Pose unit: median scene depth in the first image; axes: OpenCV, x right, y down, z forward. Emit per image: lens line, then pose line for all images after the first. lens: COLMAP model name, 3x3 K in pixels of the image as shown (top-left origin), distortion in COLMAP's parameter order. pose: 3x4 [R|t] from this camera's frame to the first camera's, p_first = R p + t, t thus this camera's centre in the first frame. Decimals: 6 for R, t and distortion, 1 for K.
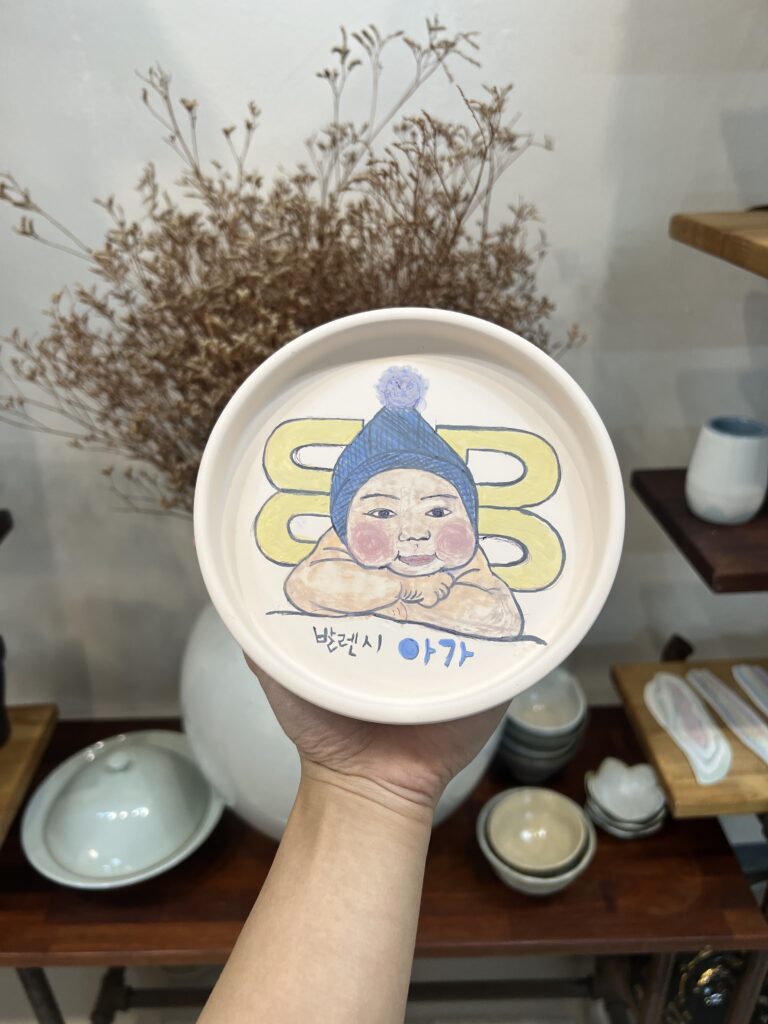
lens RADIAL K [[774.4, 0, 384.8], [0, 774.4, 515.9], [0, 0, 1]] dist [0.000072, -0.023463]
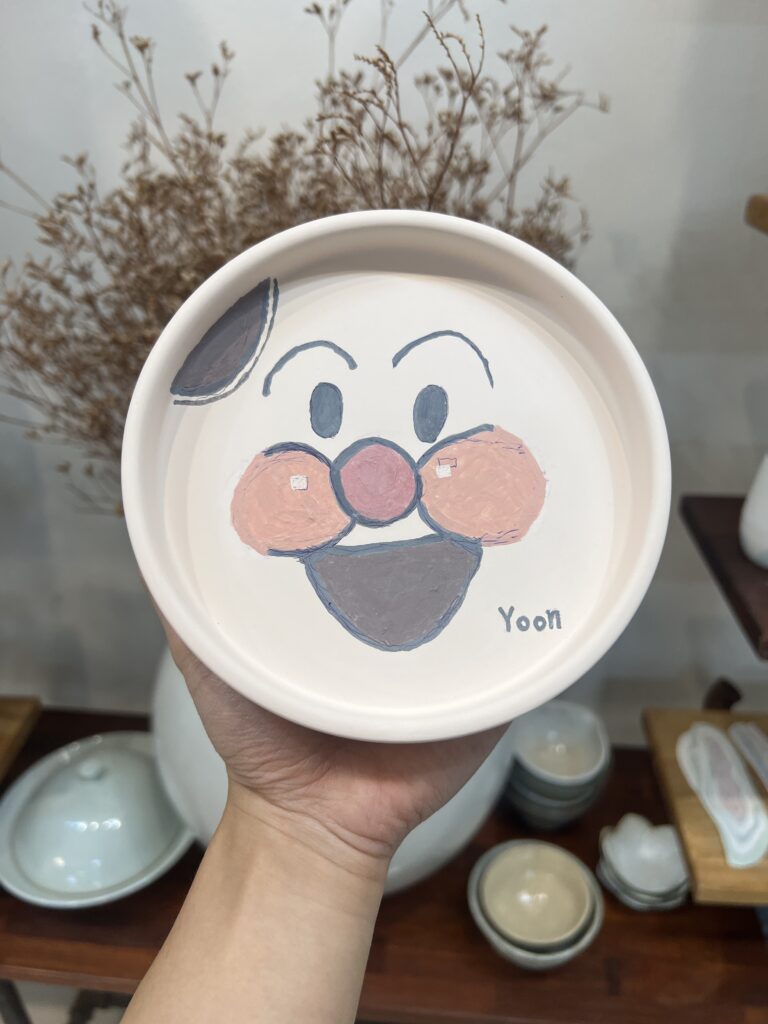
lens RADIAL K [[774.4, 0, 381.7], [0, 774.4, 515.3], [0, 0, 1]] dist [0.000072, -0.023463]
pose [[0.993751, 0.068594, -0.088056, 0.070983], [-0.065172, 0.997025, 0.041163, -0.053069], [0.090618, -0.035167, 0.995265, 0.122431]]
